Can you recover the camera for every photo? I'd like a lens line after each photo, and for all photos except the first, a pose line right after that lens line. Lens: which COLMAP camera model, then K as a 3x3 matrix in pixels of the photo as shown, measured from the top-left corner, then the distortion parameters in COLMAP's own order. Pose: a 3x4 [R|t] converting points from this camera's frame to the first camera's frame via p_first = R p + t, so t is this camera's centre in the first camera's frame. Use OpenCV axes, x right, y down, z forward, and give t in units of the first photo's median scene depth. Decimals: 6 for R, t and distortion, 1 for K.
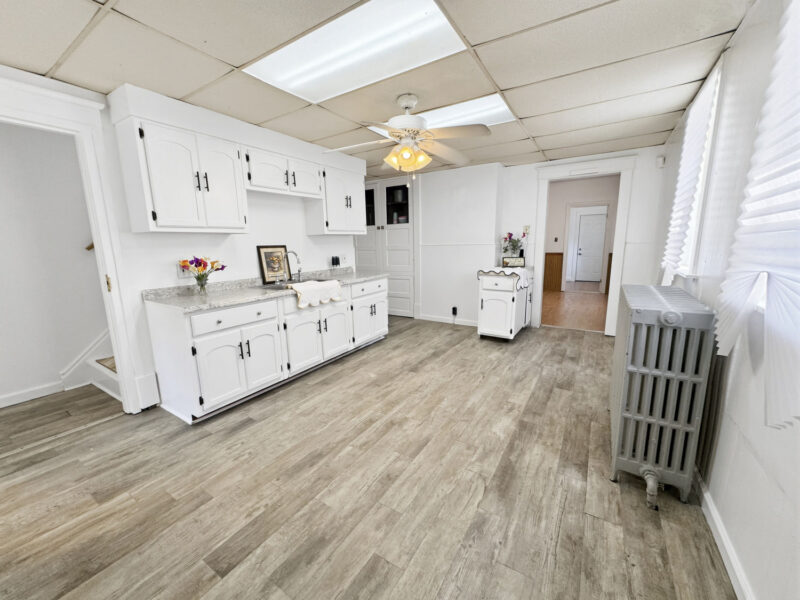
lens RADIAL K [[321.1, 0, 400.0], [0, 321.1, 300.0], [0, 0, 1]] dist [-0.000579, -0.000004]
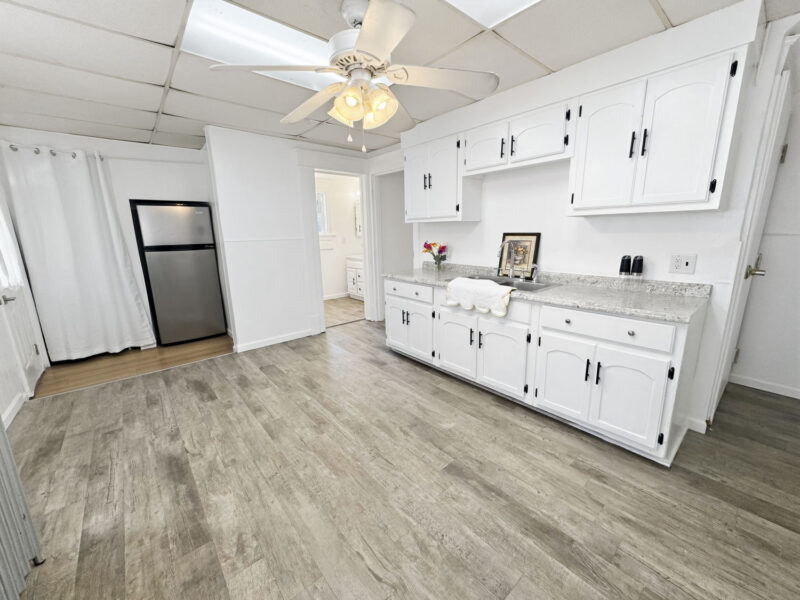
lens RADIAL K [[321.1, 0, 400.0], [0, 321.1, 300.0], [0, 0, 1]] dist [-0.000579, -0.000004]
pose [[-0.301741, 0.226106, -0.926190, 0.724578], [-0.144991, 0.949288, 0.278981, -0.278648], [0.942300, 0.218470, -0.253656, 1.390807]]
